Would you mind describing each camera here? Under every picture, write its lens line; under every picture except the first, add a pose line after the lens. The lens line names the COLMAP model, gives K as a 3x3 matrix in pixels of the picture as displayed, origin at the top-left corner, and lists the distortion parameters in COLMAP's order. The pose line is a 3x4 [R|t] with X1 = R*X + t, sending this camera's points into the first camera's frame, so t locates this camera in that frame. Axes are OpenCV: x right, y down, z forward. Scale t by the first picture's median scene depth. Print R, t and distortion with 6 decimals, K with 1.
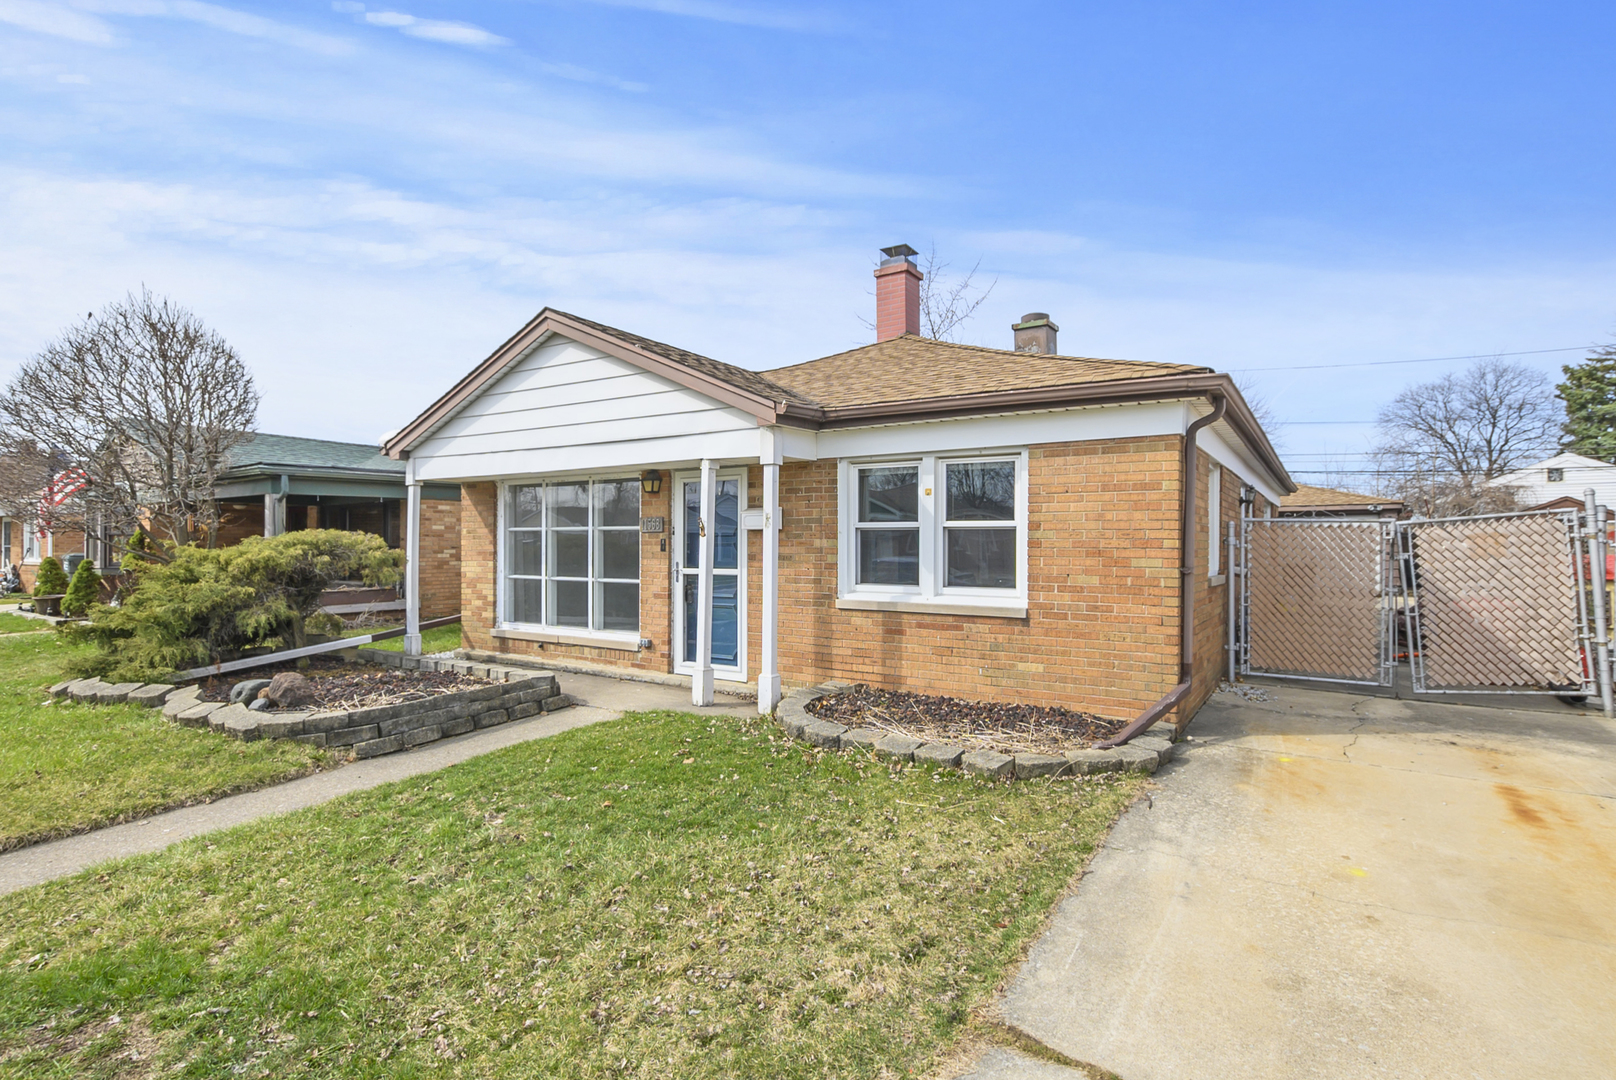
lens RADIAL K [[803.9, 0, 808.0], [0, 803.9, 540.0], [0, 0, 1]] dist [0.003839, 0.000340]
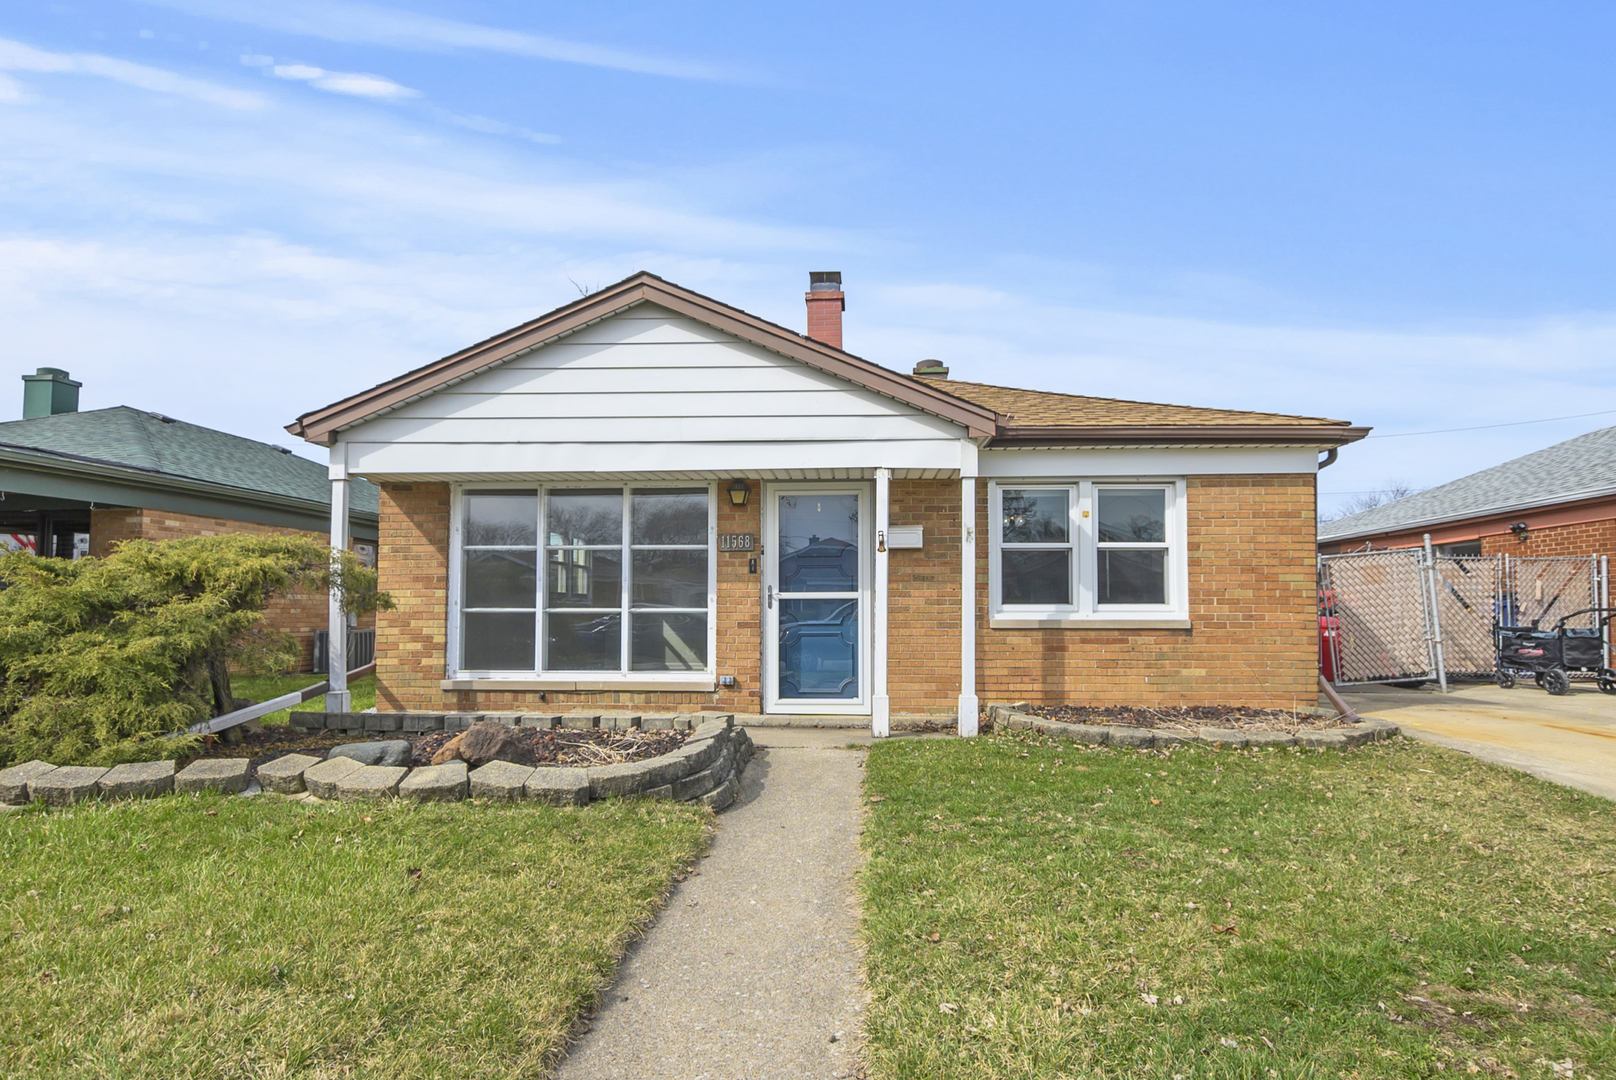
lens RADIAL K [[887.4, 0, 808.1], [0, 887.4, 571.1], [0, 0, 1]] dist [-0.000307, -0.000042]
pose [[0.869392, 0.018446, 0.493779, -0.731148], [-0.000453, 0.999332, -0.036534, 0.056867], [-0.494123, 0.031538, 0.868820, 0.168213]]
